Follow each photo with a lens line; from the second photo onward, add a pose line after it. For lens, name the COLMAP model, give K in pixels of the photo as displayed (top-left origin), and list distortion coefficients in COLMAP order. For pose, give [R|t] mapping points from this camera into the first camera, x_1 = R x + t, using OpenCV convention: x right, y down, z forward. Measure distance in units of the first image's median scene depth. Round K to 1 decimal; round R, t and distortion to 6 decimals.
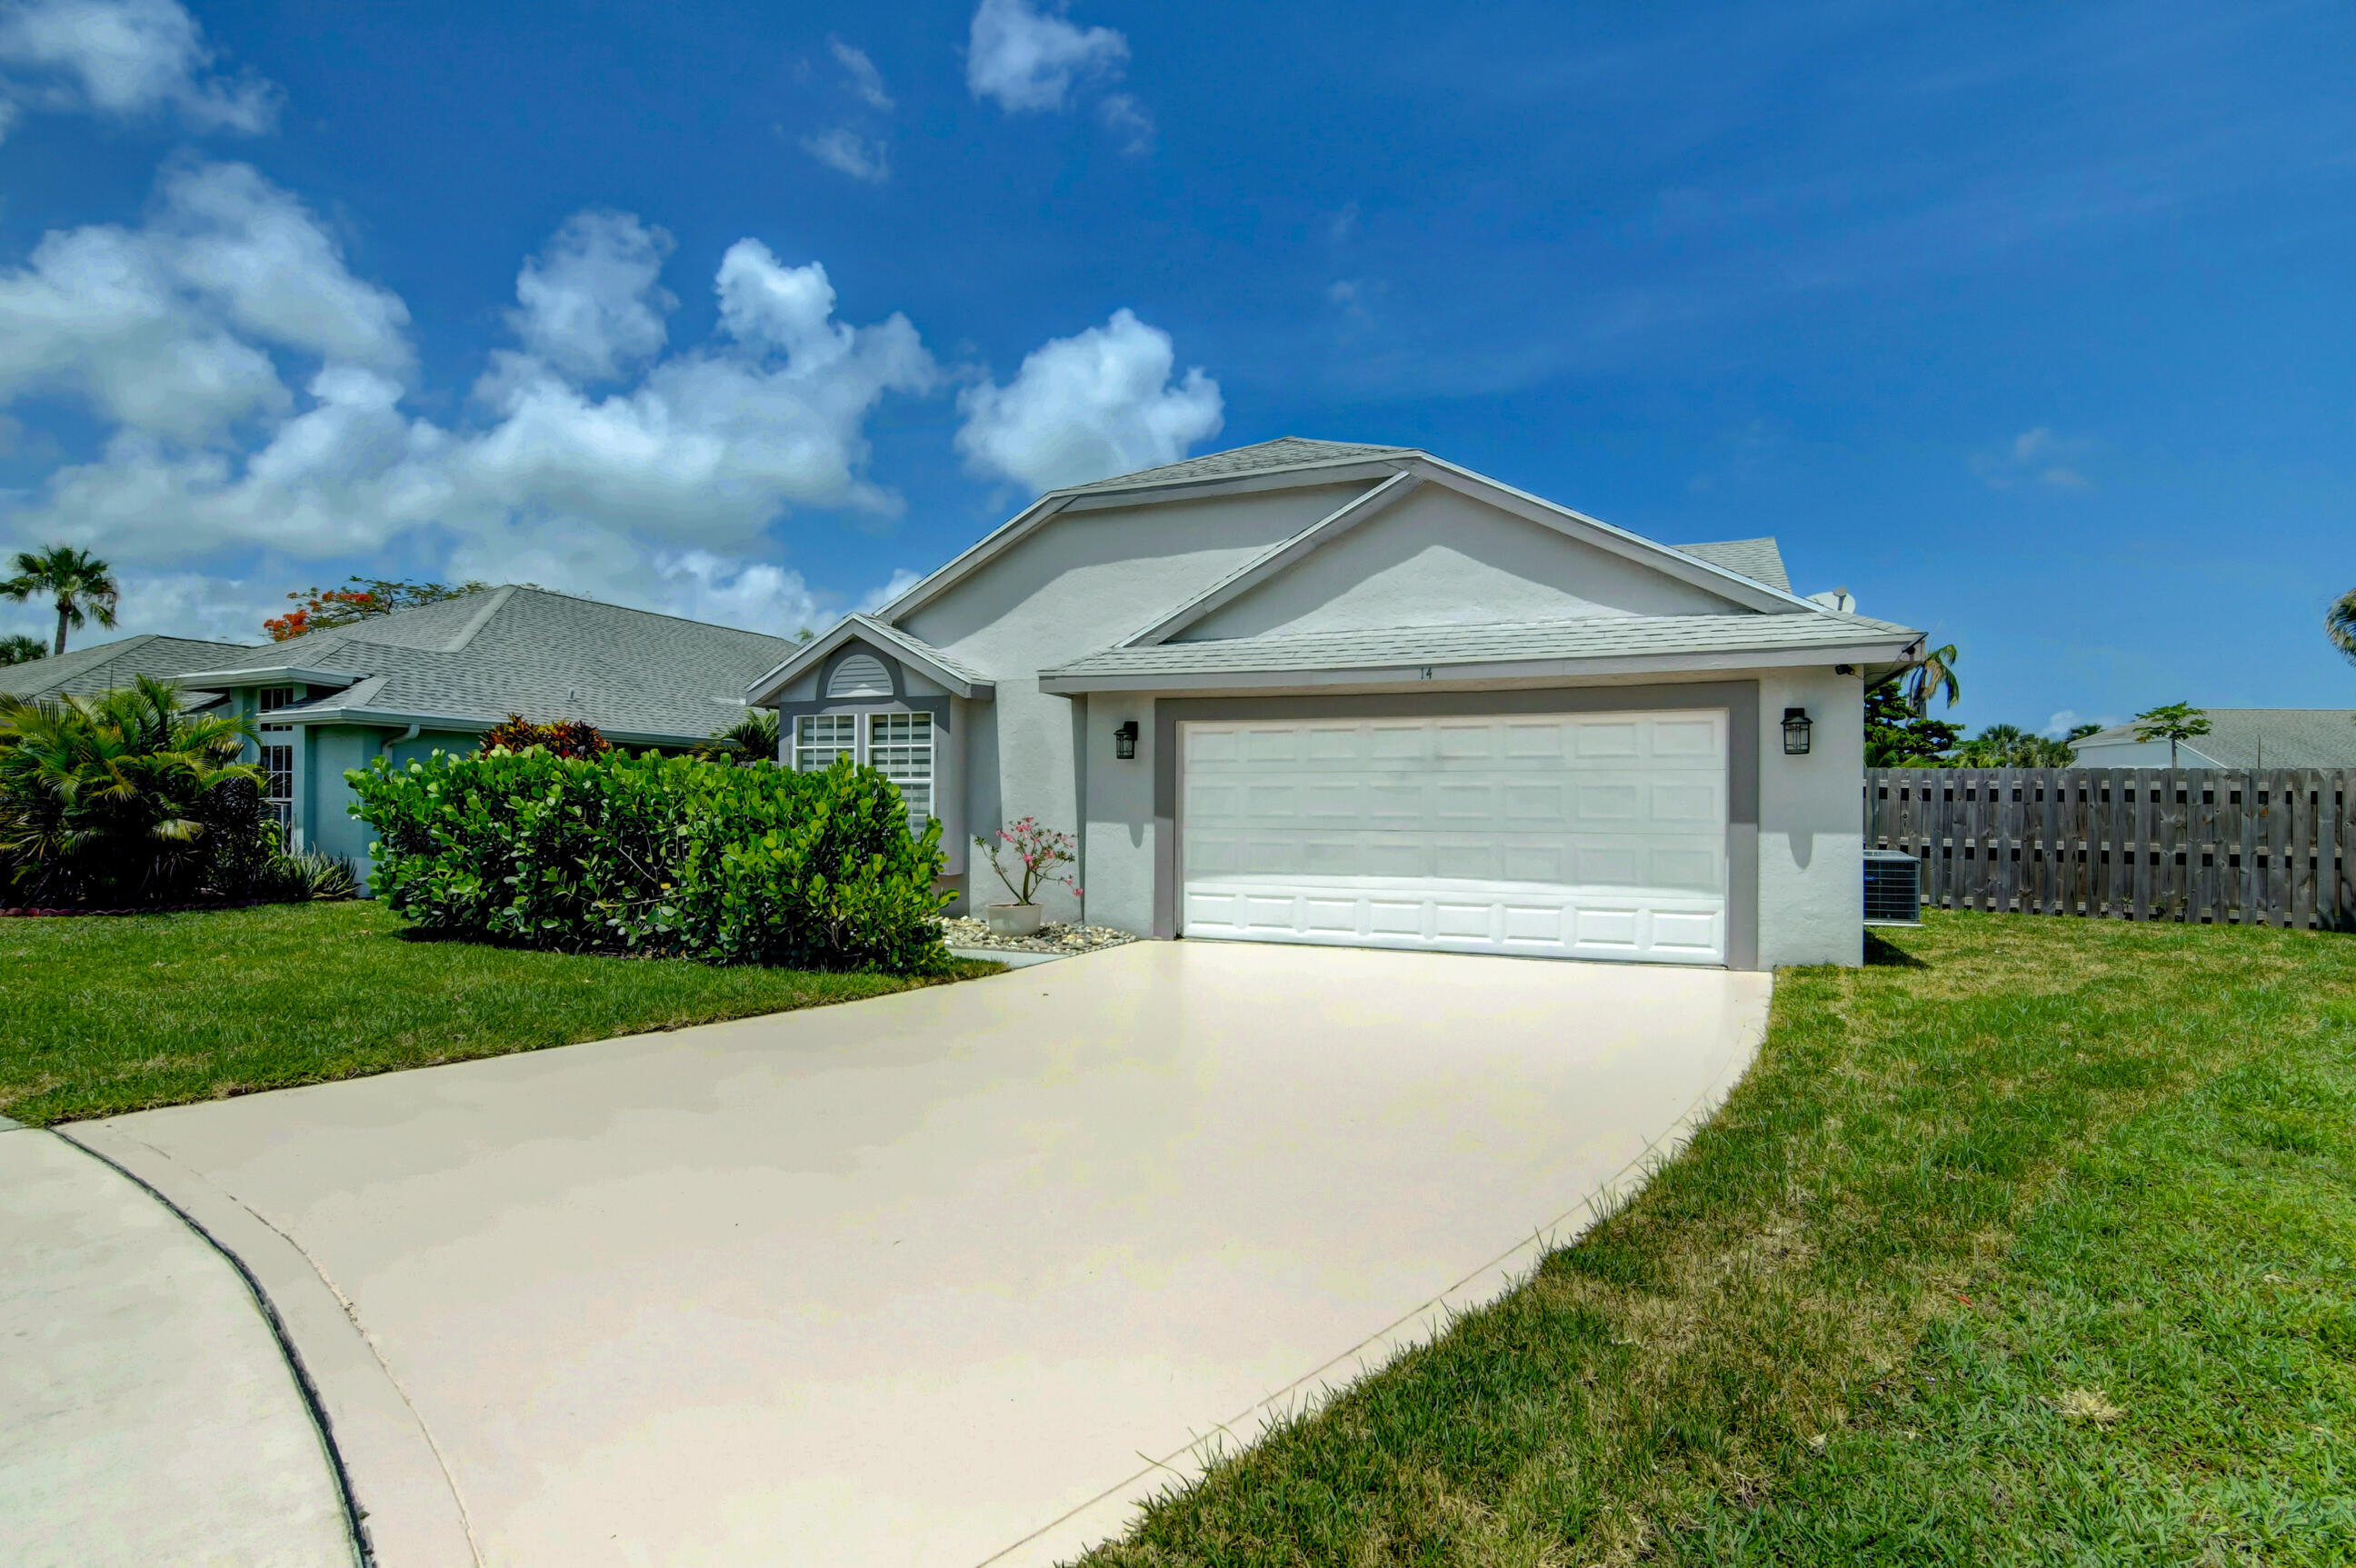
lens RADIAL K [[1136.8, 0, 1185.1], [0, 1136.8, 788.5], [0, 0, 1]] dist [-0.021935, 0.000489]
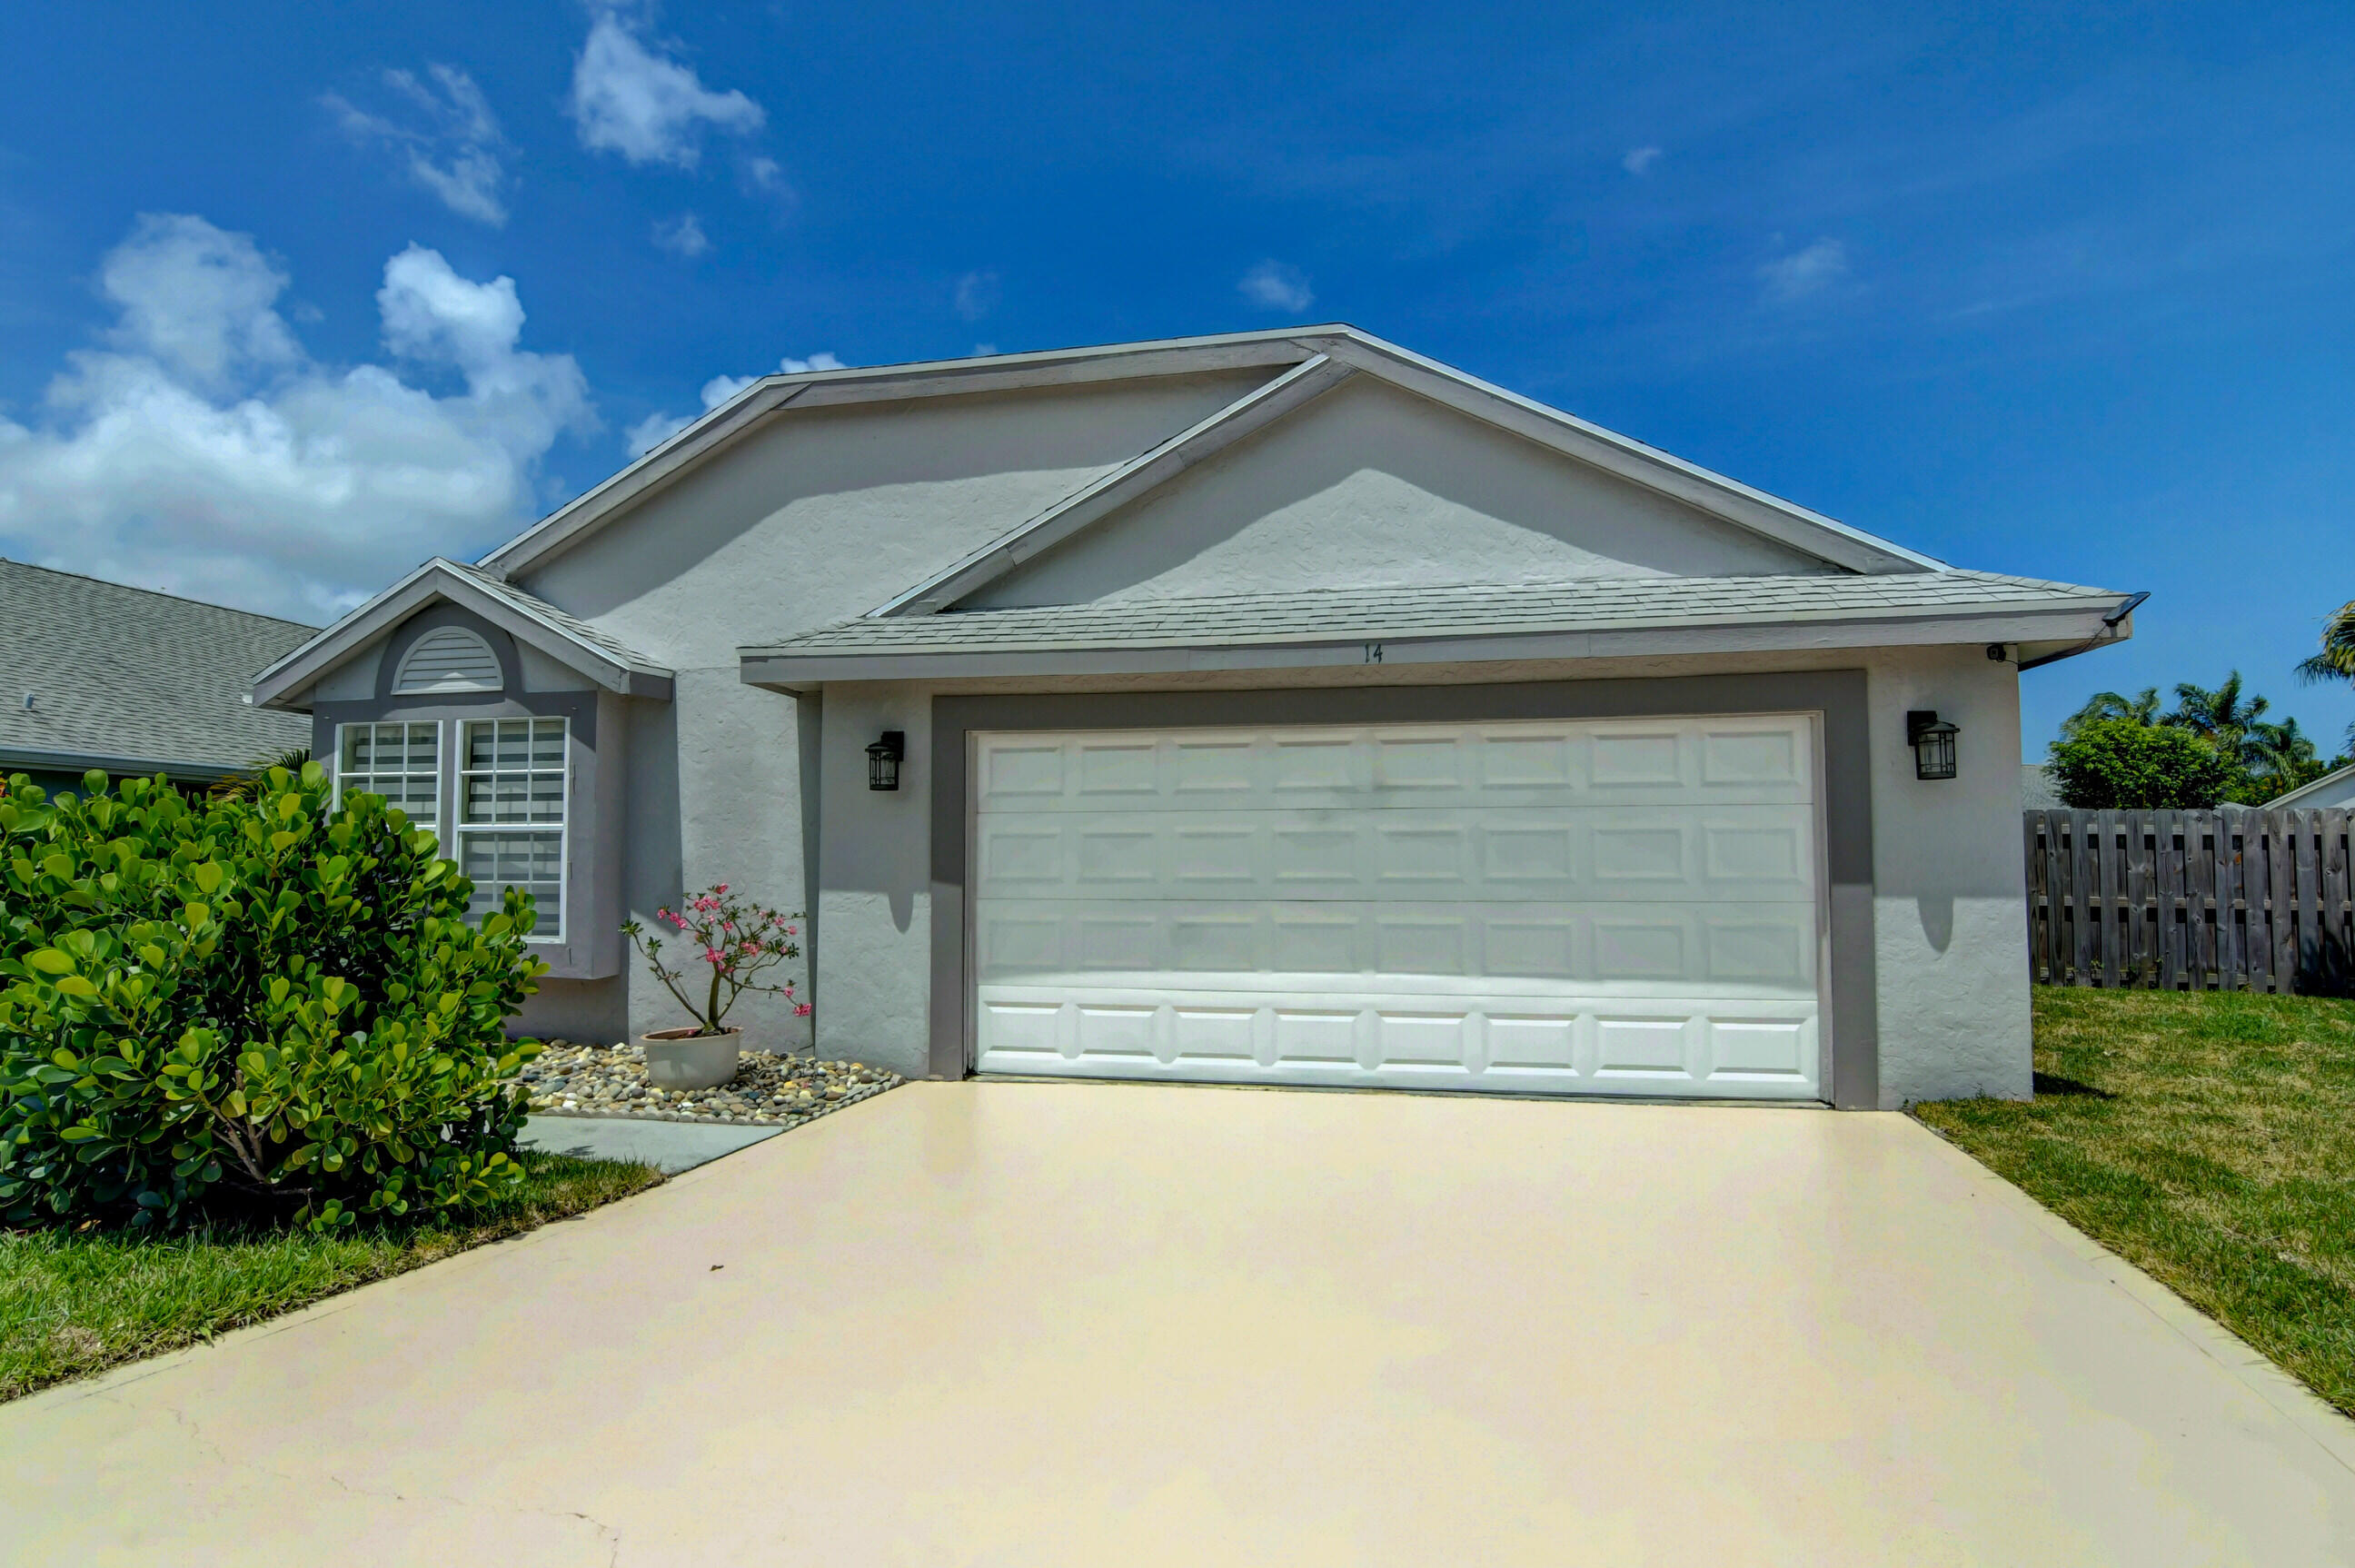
lens RADIAL K [[1136.2, 0, 1167.7], [0, 1136.2, 801.1], [0, 0, 1]] dist [-0.021935, 0.000489]
pose [[0.980459, 0.002007, 0.196714, -0.023321], [0.005067, 0.999359, -0.035450, 0.002900], [-0.196659, 0.035754, 0.979820, 0.375021]]
